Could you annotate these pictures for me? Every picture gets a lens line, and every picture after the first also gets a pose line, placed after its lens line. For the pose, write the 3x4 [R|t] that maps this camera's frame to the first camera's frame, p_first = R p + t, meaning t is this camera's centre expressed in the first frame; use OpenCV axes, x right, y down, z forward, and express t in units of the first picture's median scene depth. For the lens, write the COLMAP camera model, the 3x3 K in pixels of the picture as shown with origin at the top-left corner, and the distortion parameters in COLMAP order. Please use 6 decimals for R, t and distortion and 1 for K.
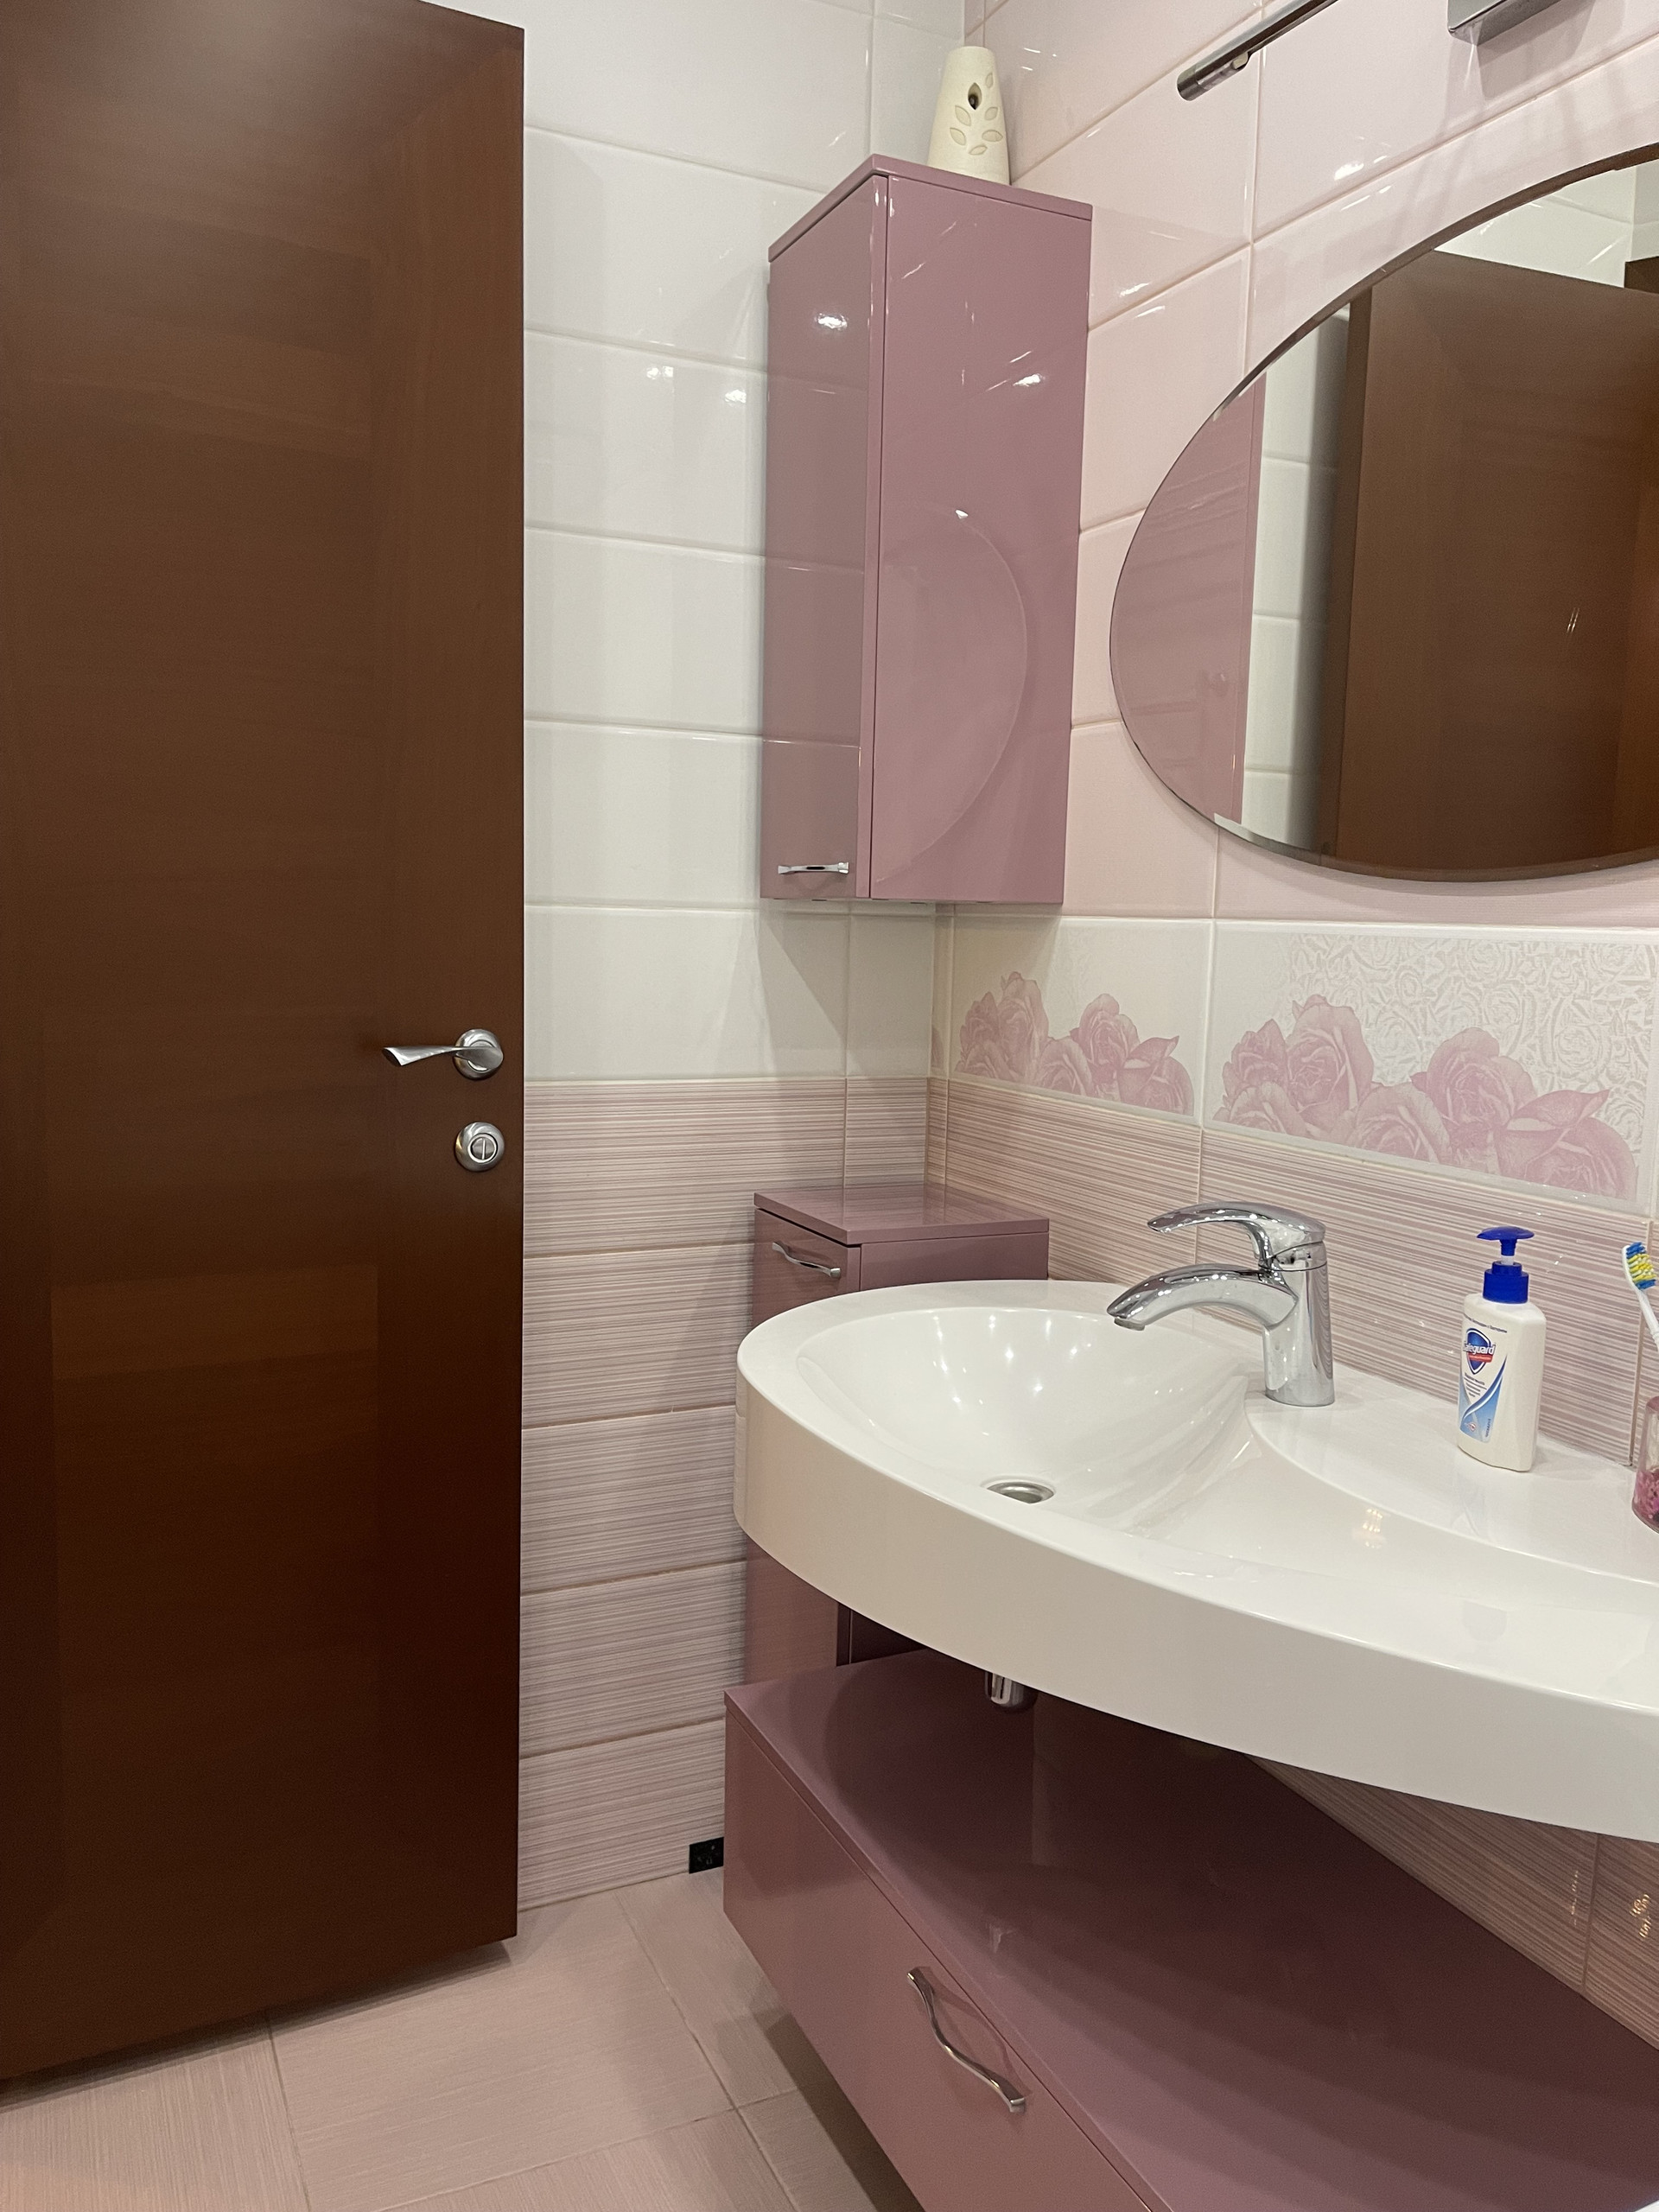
lens RADIAL K [[1683.8, 0, 844.5], [0, 1683.8, 1112.9], [0, 0, 1]] dist [0.052658, -0.058659]
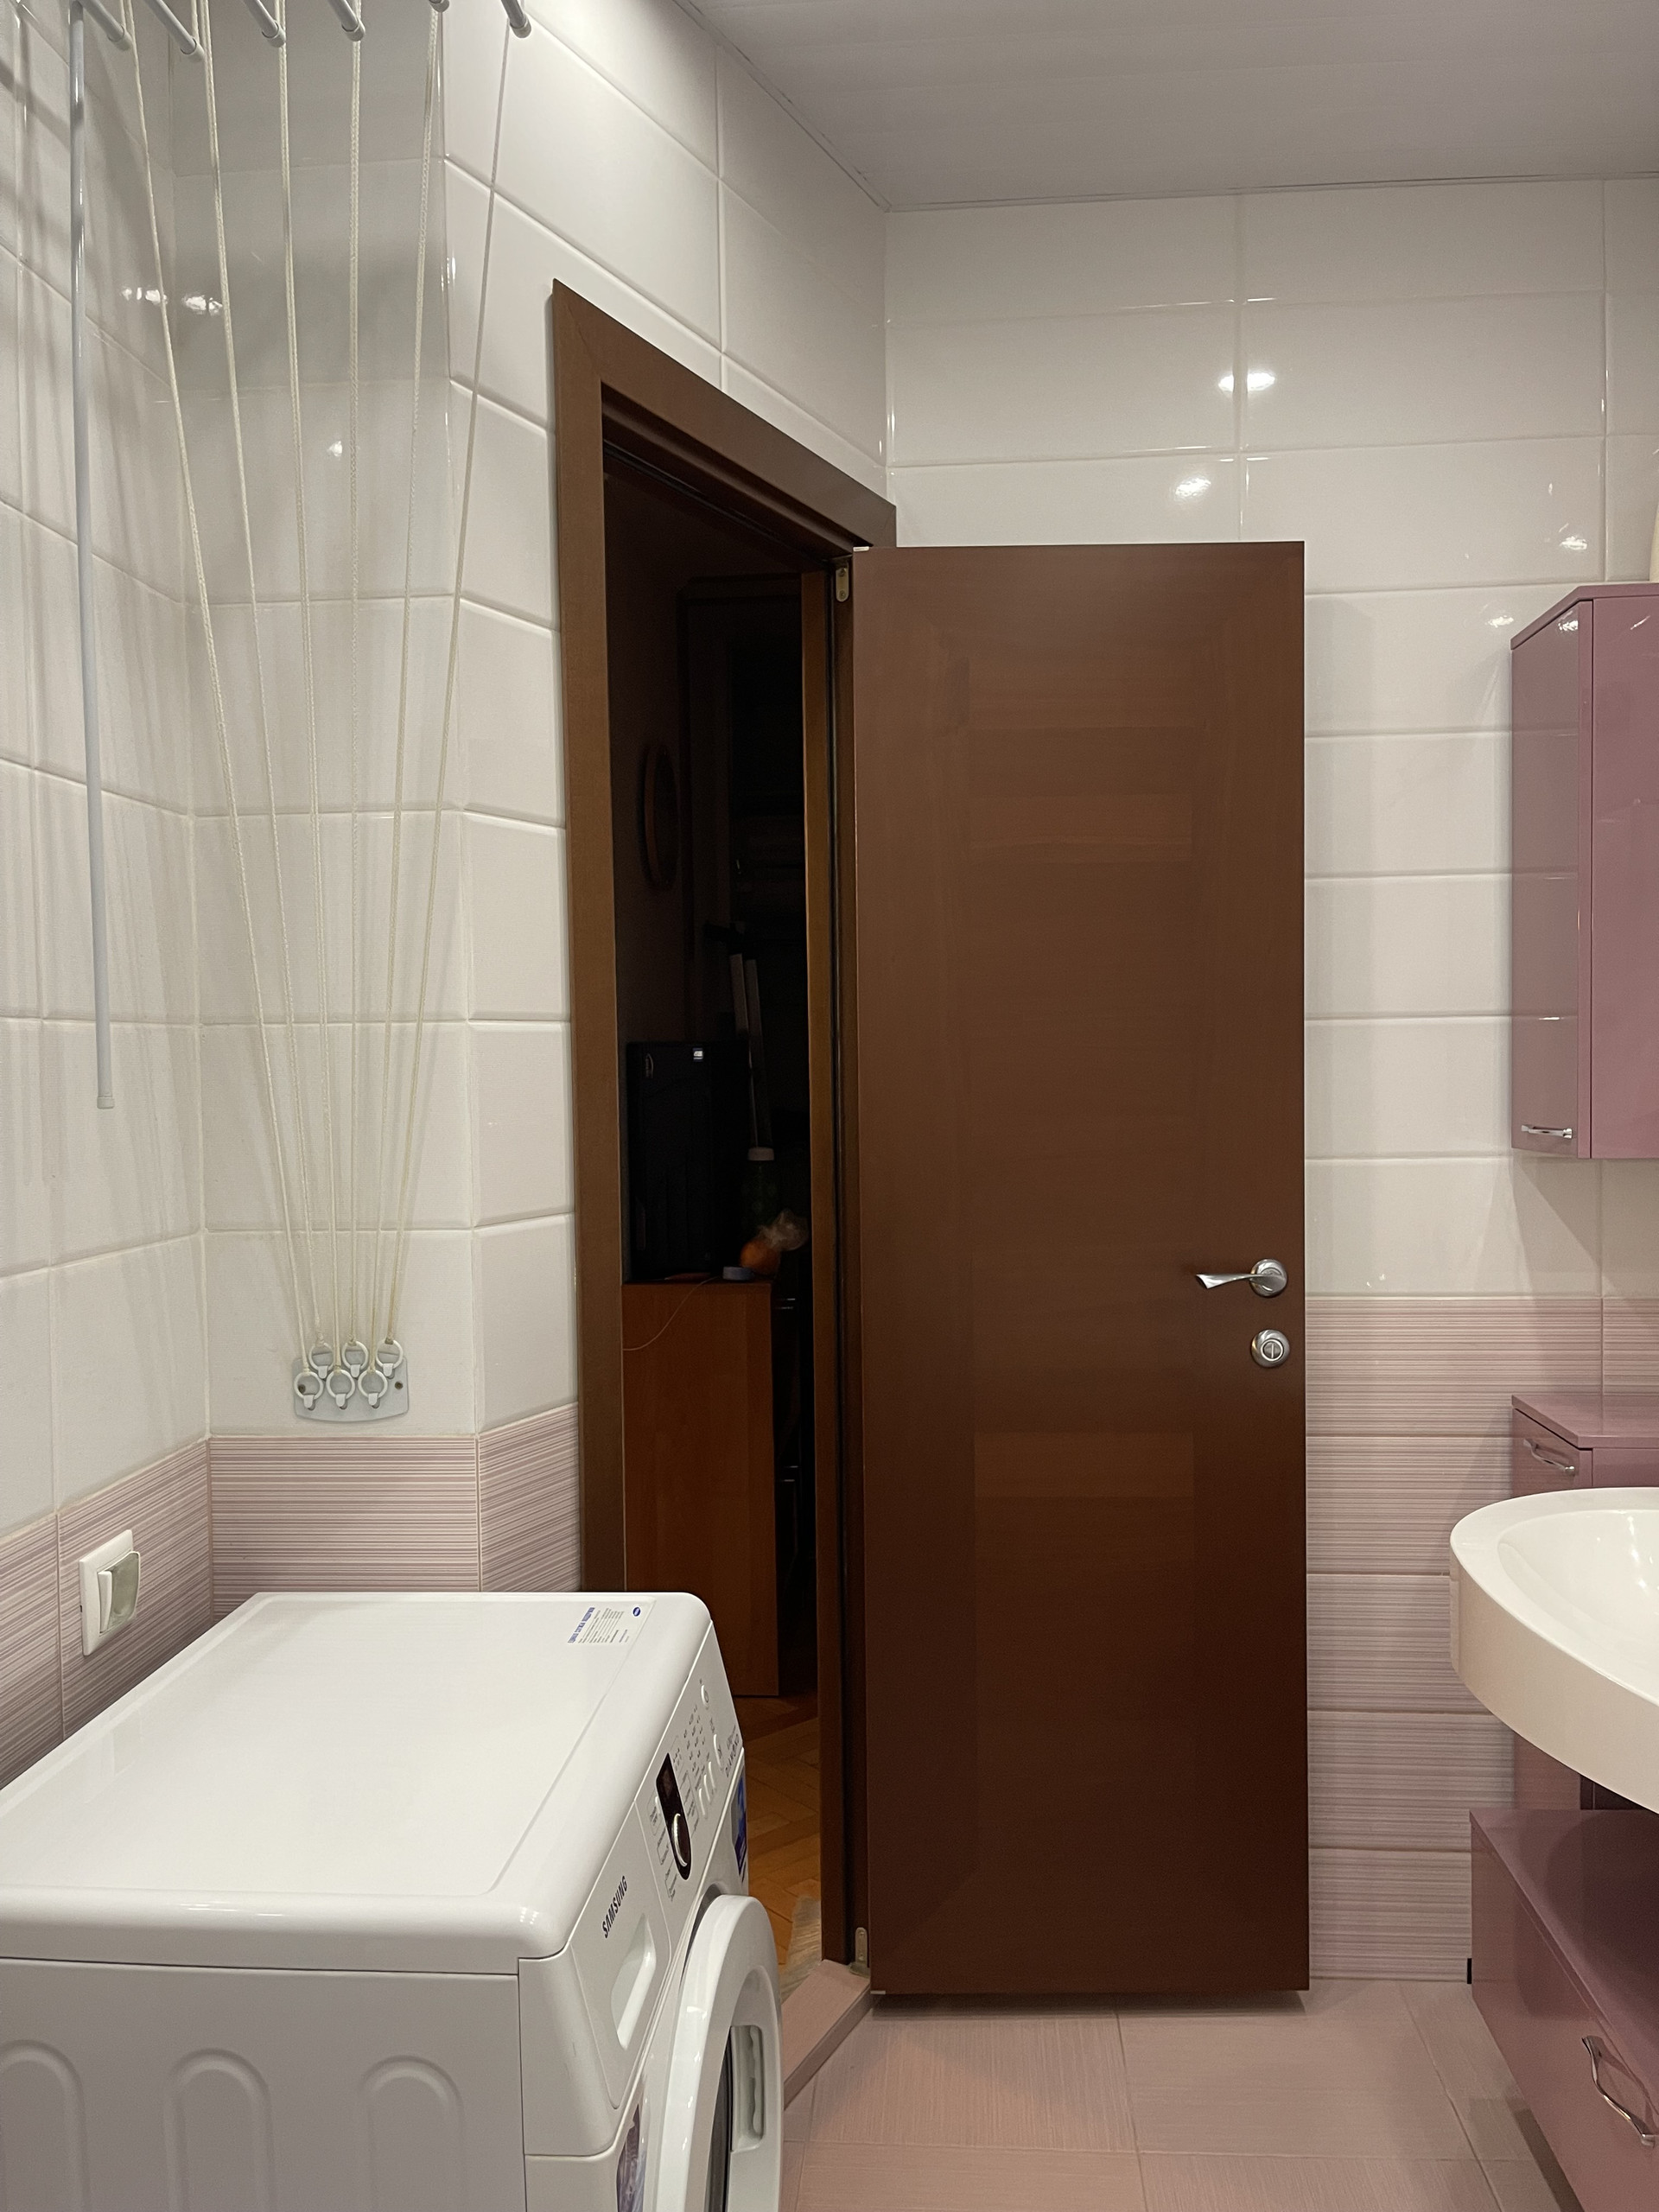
lens RADIAL K [[1683.8, 0, 844.5], [0, 1683.8, 1112.9], [0, 0, 1]] dist [0.052658, -0.058659]
pose [[0.871654, -0.018341, -0.489779, 0.155949], [-0.024271, 0.996458, -0.080510, -0.052925], [0.489521, 0.082064, 0.868121, -0.349400]]
